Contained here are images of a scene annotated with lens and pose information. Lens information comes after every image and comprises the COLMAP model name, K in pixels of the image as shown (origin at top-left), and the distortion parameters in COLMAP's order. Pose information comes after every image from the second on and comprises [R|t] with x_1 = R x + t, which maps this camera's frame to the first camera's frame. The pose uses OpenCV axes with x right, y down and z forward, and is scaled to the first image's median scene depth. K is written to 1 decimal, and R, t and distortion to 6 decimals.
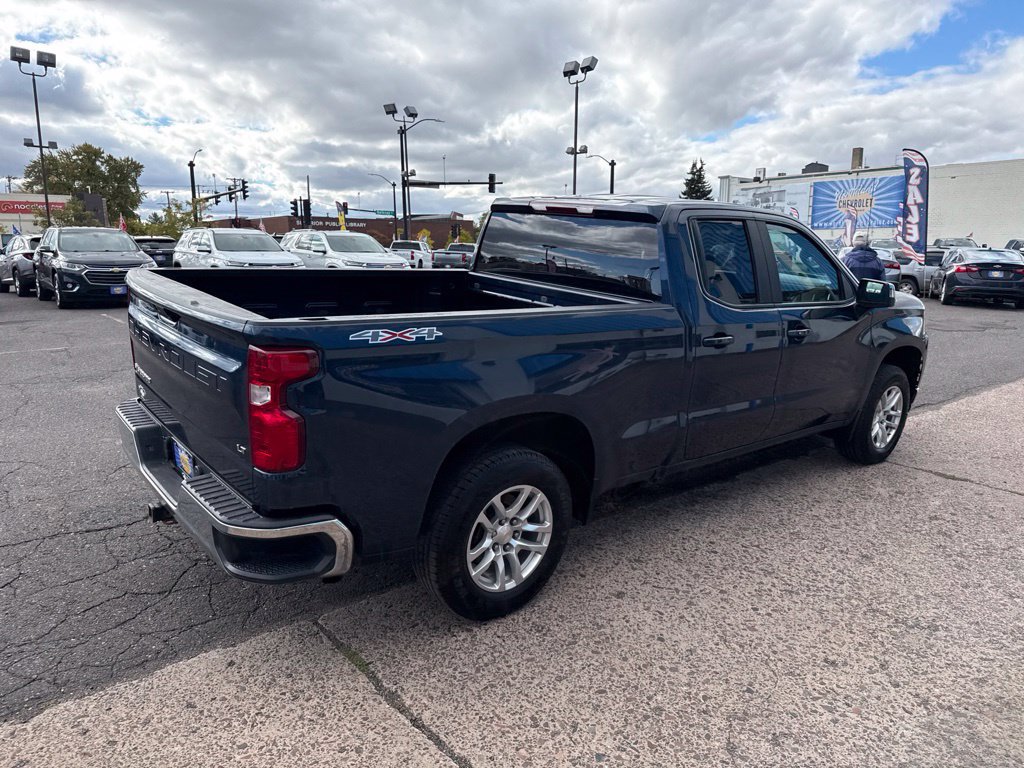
lens RADIAL K [[723.8, 0, 516.9], [0, 723.8, 390.3], [0, 0, 1]] dist [0.023908, -0.029415]
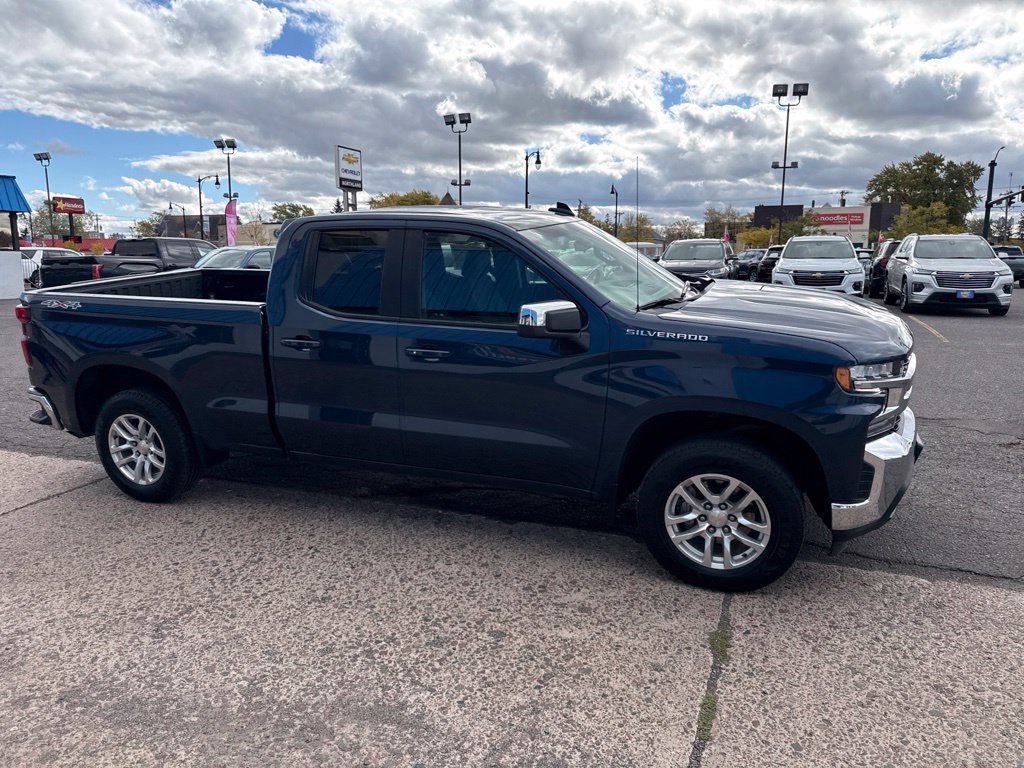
lens RADIAL K [[715.2, 0, 510.7], [0, 715.2, 387.4], [0, 0, 1]] dist [0.021868, -0.021732]
pose [[0.484460, 0.154741, -0.861019, 1.201089], [-0.163901, 0.982858, 0.084417, -0.129868], [0.859323, 0.100225, 0.501517, 0.660967]]
